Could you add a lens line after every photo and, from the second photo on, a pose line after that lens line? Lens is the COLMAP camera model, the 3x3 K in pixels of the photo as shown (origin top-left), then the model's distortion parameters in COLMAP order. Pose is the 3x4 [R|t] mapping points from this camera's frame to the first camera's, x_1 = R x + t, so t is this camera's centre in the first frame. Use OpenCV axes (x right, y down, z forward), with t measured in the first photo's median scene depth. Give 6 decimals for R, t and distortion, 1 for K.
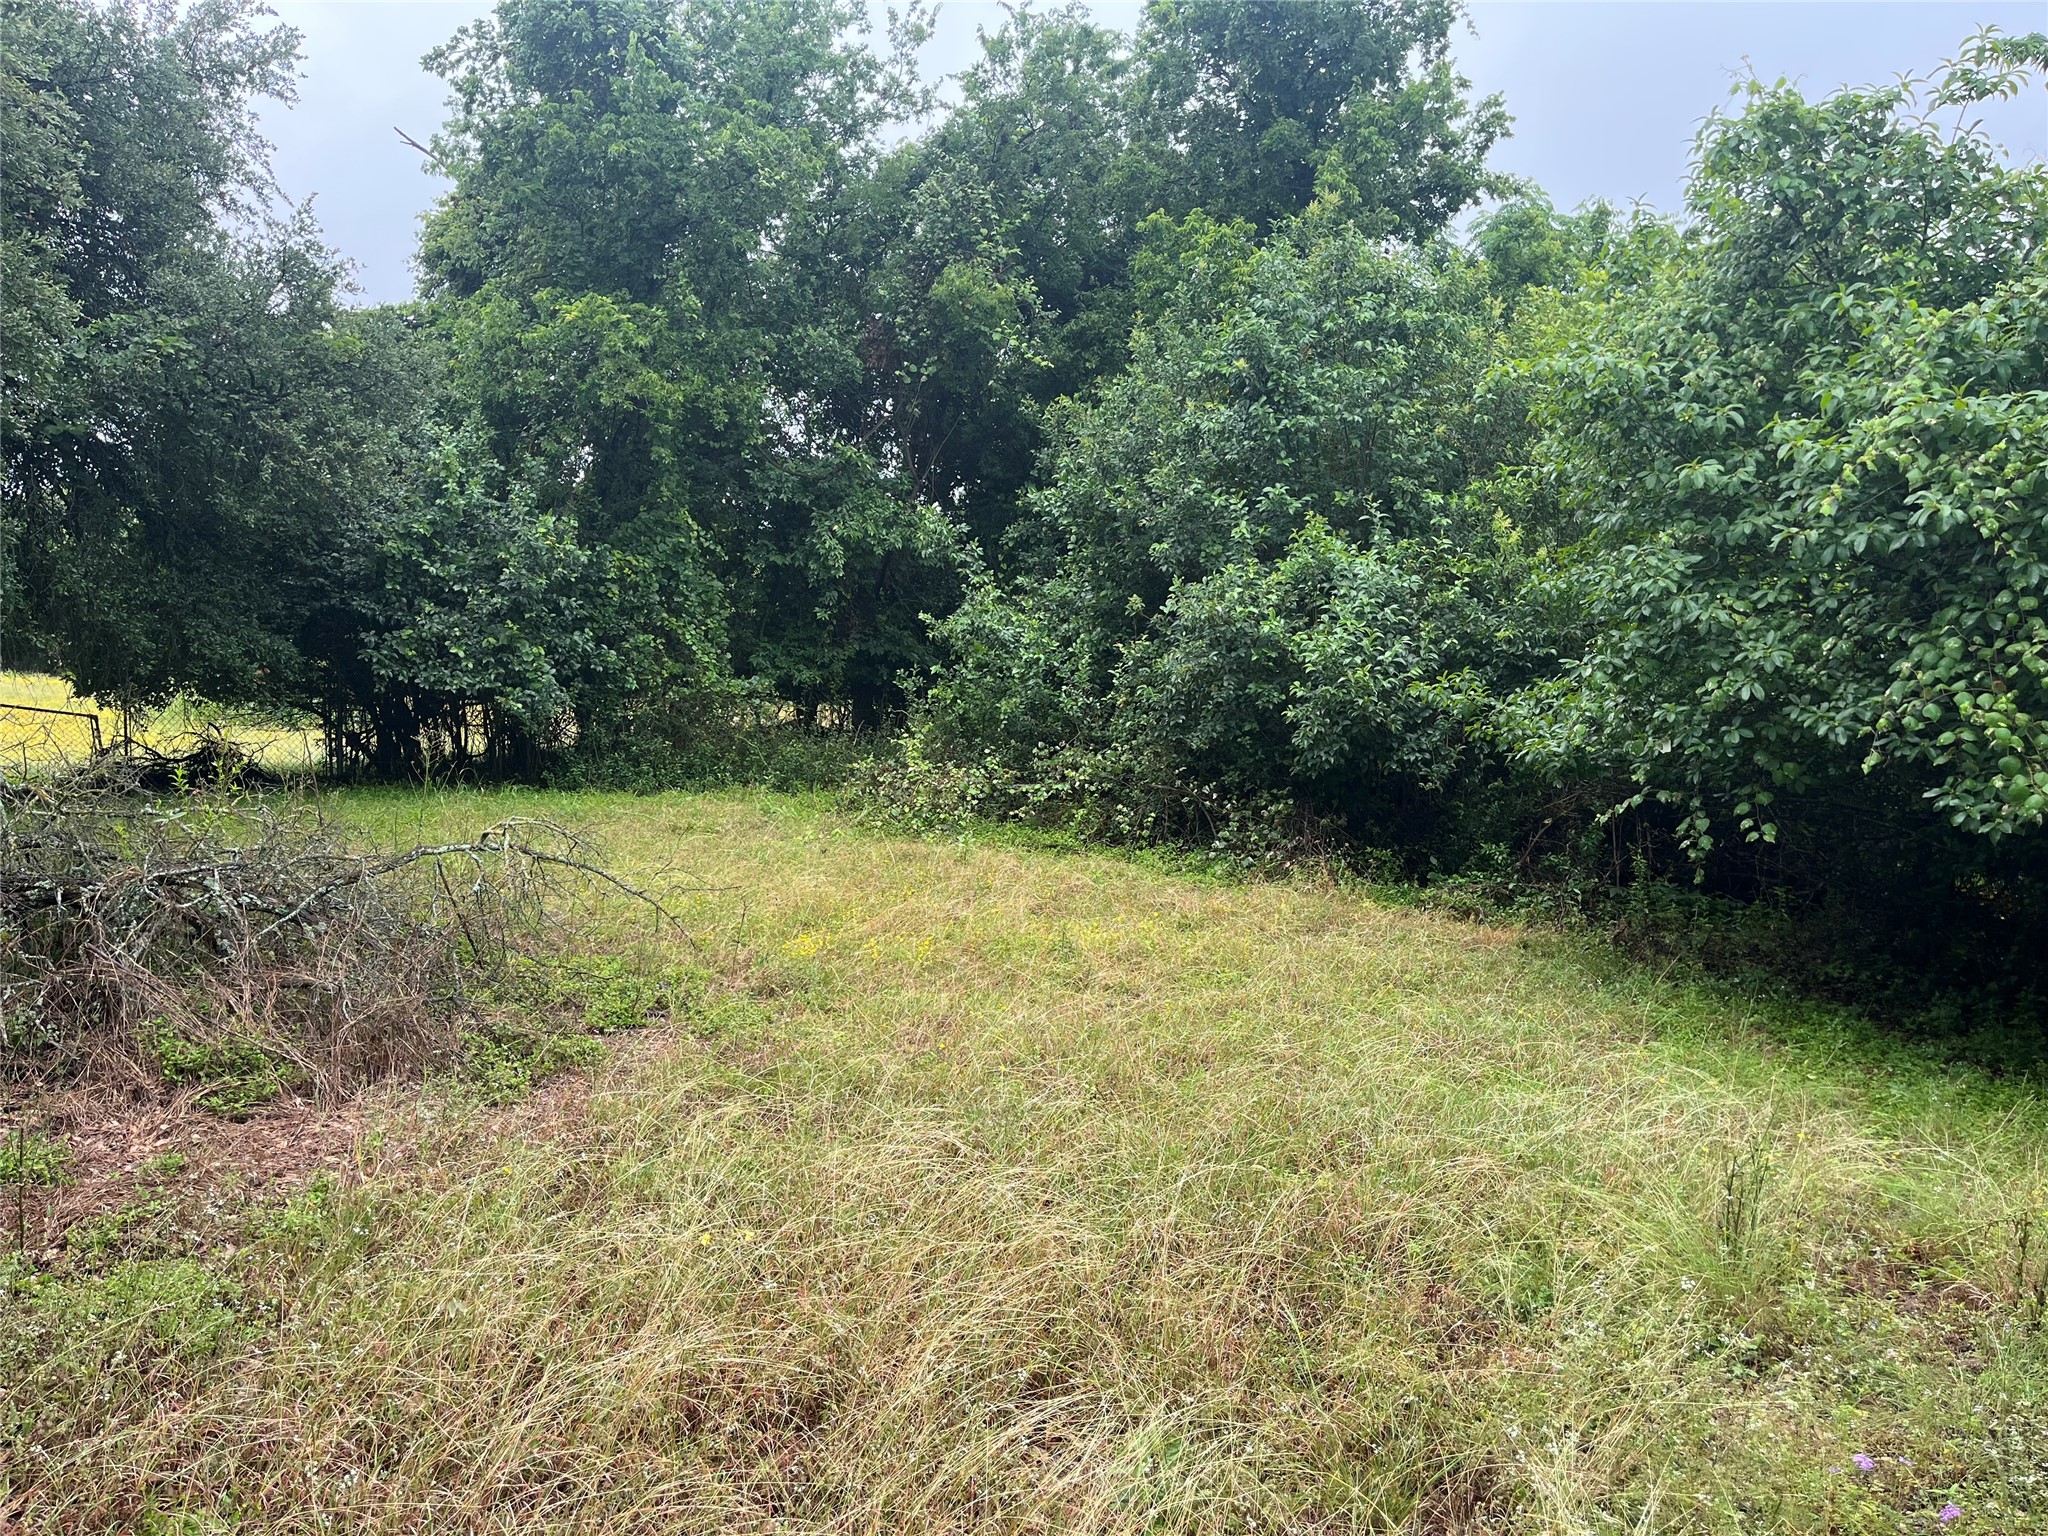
lens RADIAL K [[1555.9, 0, 1024.9], [0, 1555.9, 770.8], [0, 0, 1]] dist [0.032167, -0.000014]
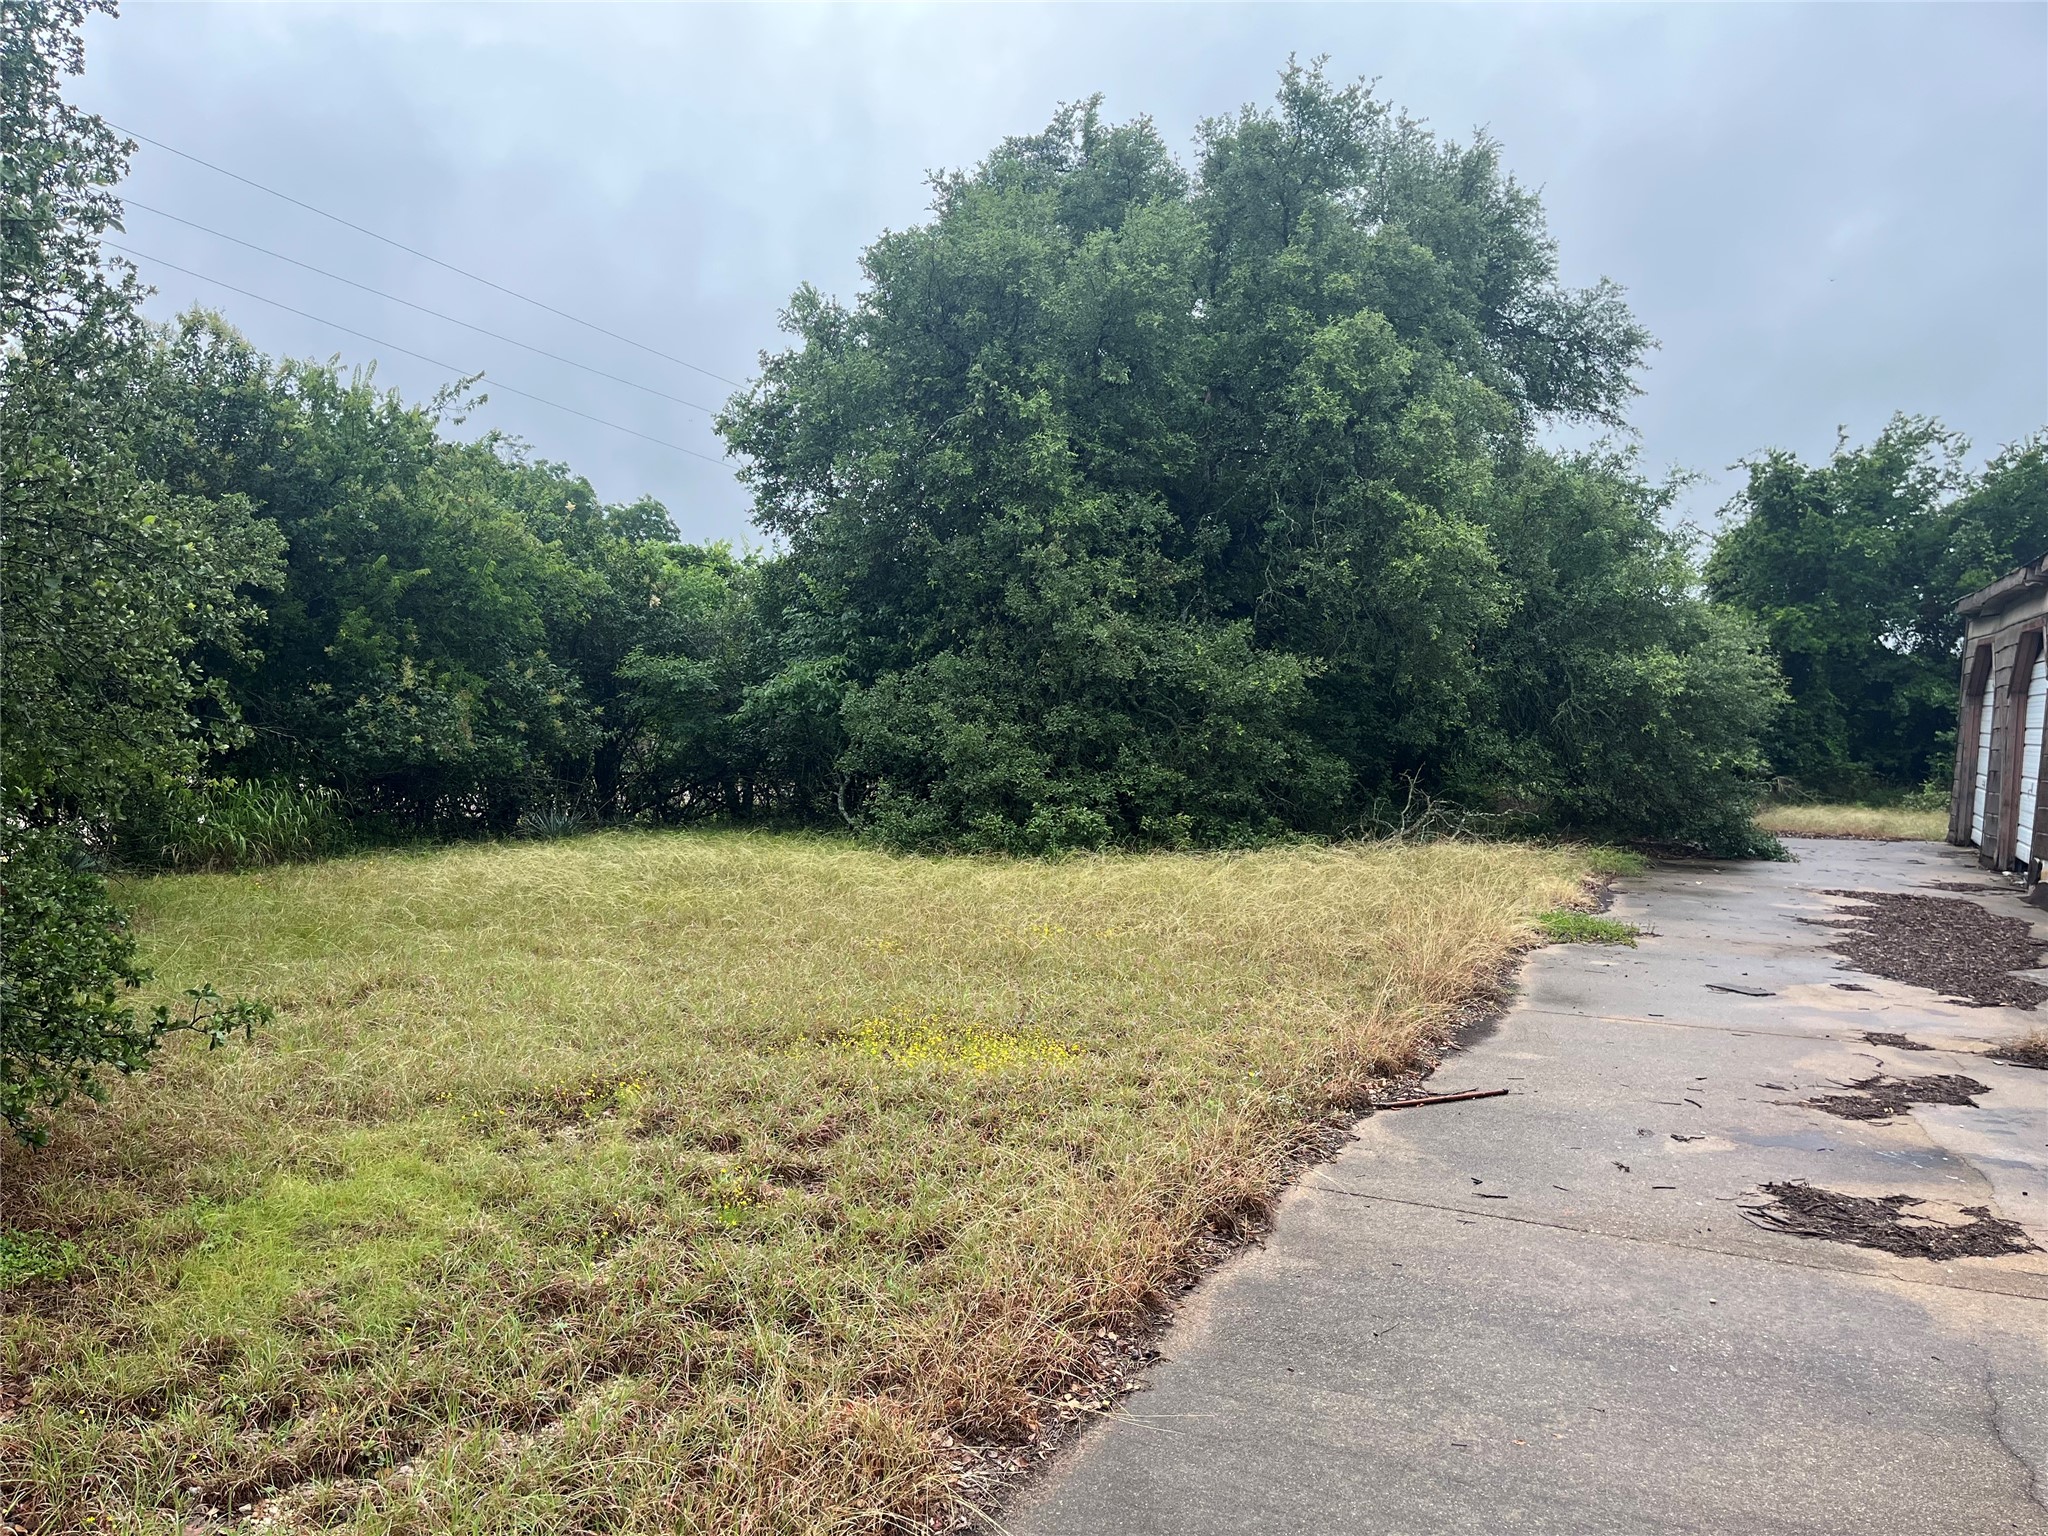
lens RADIAL K [[1555.9, 0, 1025.9], [0, 1555.9, 776.7], [0, 0, 1]] dist [0.032167, -0.000014]
pose [[0.772517, 0.000226, -0.634993, 0.334582], [-0.048547, 0.997094, -0.058707, 0.153132], [0.633135, 0.076179, 0.770284, -1.504011]]
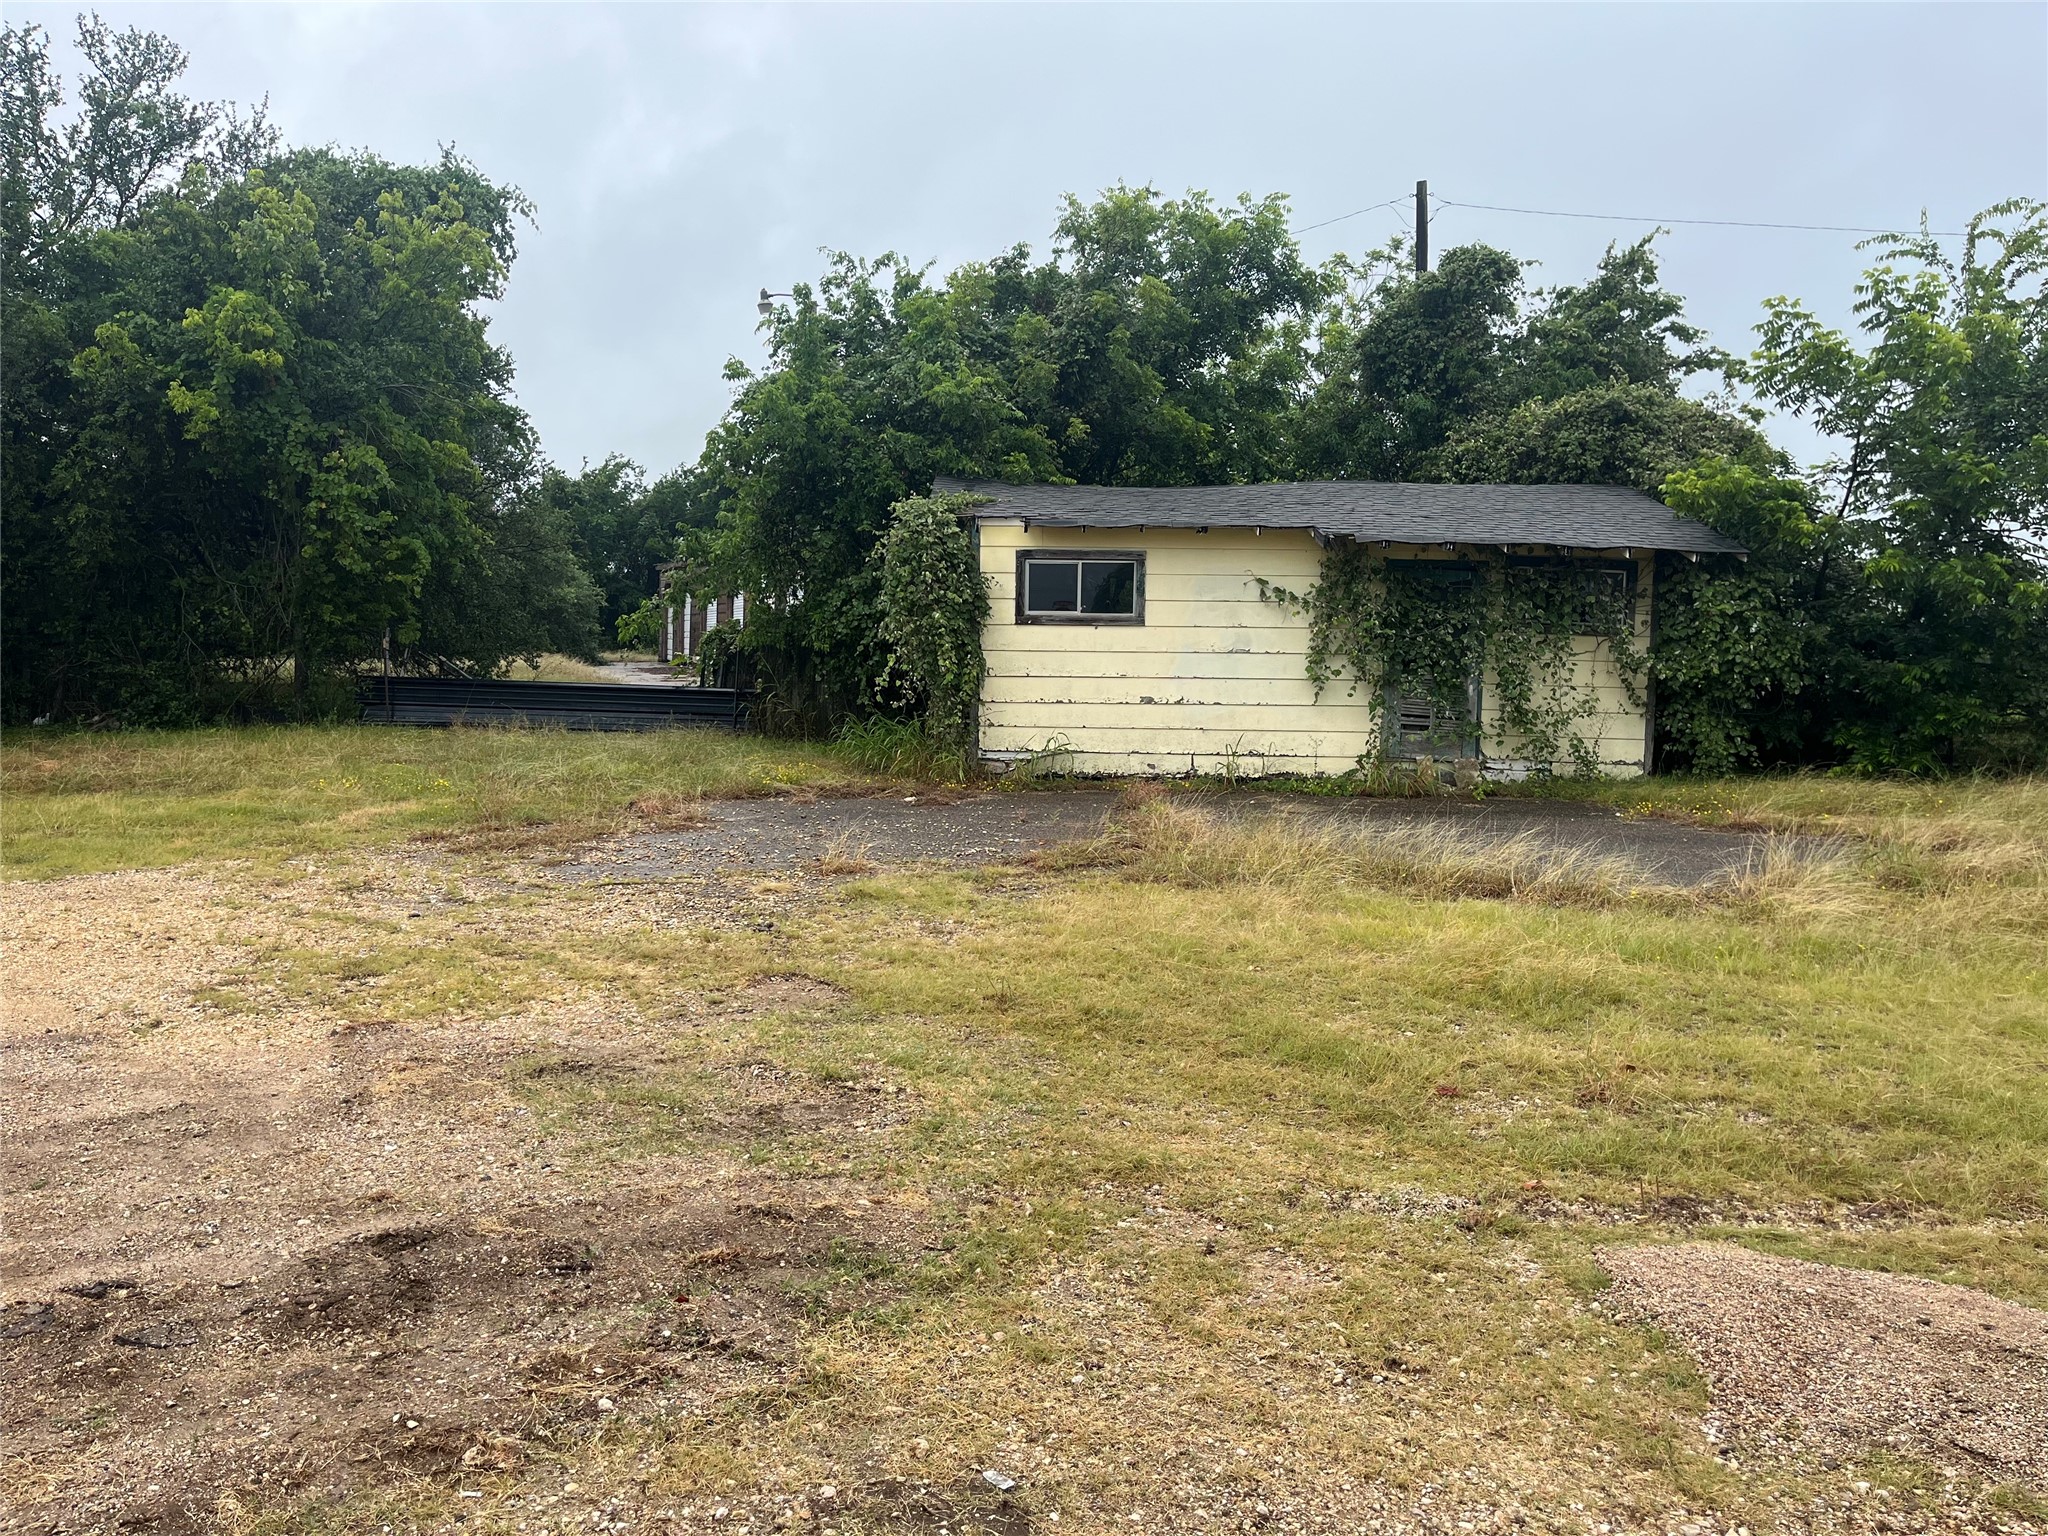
lens RADIAL K [[1555.9, 0, 1026.0], [0, 1555.9, 765.9], [0, 0, 1]] dist [0.032167, -0.000014]
pose [[0.994240, -0.037653, 0.100342, 0.532123], [0.038099, 0.999271, -0.002535, 0.350078], [-0.100174, 0.006344, 0.994950, -3.383642]]
